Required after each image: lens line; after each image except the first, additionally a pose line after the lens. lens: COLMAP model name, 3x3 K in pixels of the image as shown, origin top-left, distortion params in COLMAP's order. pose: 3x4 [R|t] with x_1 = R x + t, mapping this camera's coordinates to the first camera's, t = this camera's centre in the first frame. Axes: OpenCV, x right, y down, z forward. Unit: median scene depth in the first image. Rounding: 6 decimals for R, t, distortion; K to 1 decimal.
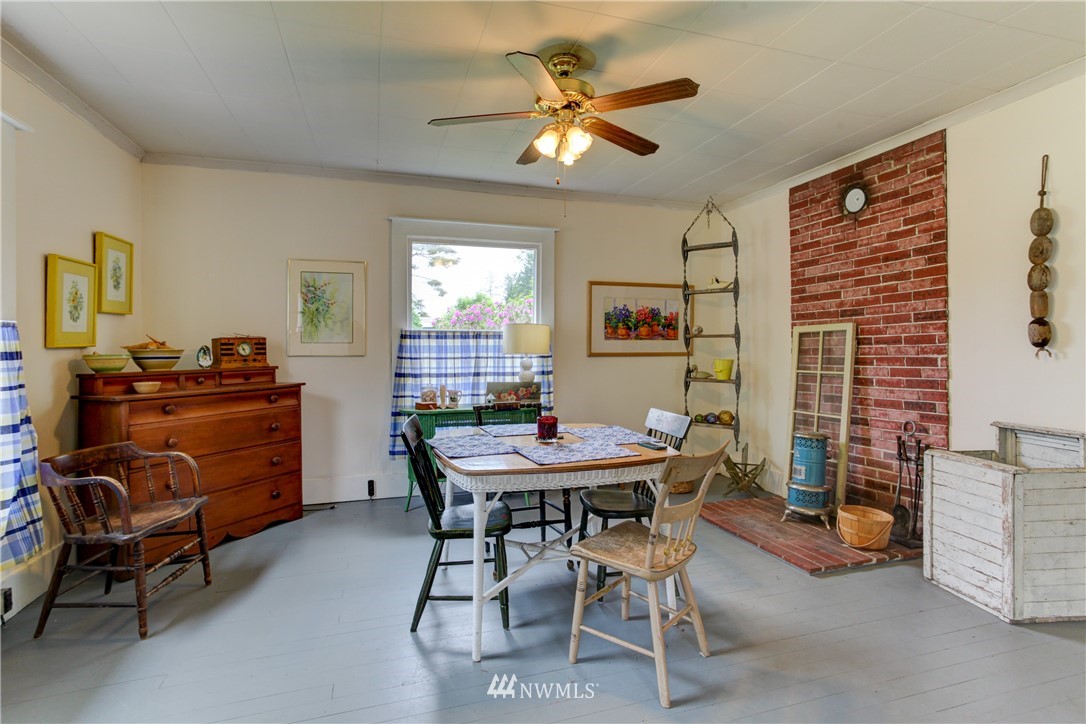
lens RADIAL K [[524.9, 0, 543.0], [0, 524.9, 362.0], [0, 0, 1]] dist [-0.000455, 0.000055]
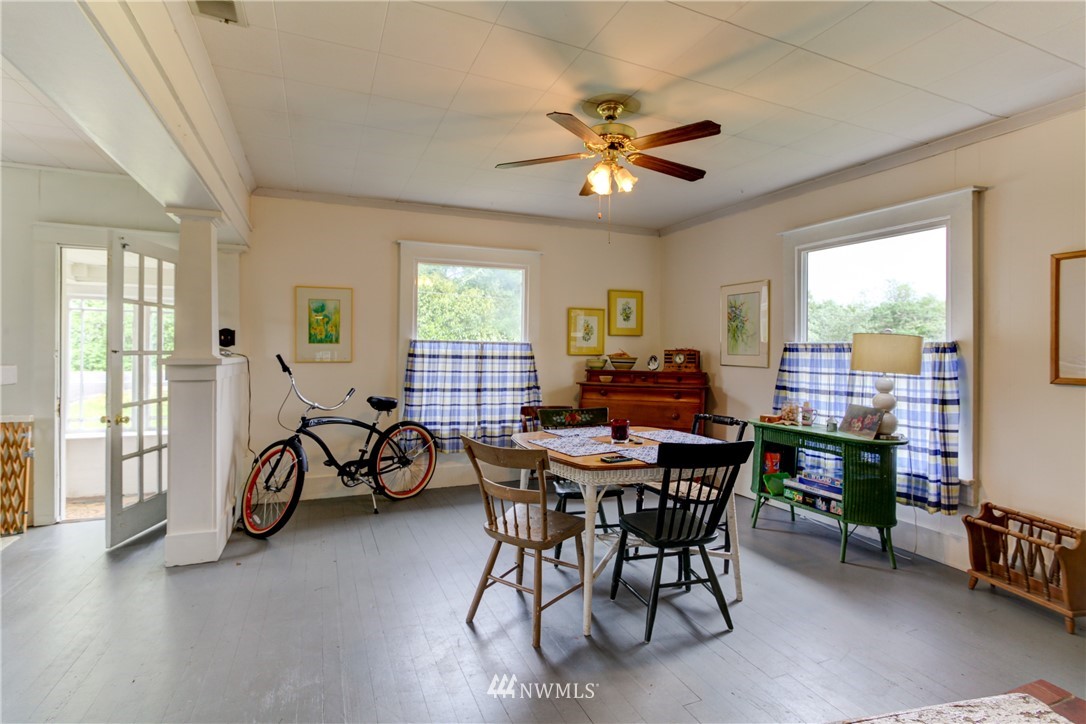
lens RADIAL K [[524.9, 0, 543.0], [0, 524.9, 362.0], [0, 0, 1]] dist [-0.000455, 0.000055]
pose [[0.155392, 0.021701, -0.987614, 0.653758], [-0.054161, 0.998442, 0.013417, -0.013271], [0.986367, 0.051406, 0.156325, 0.396011]]
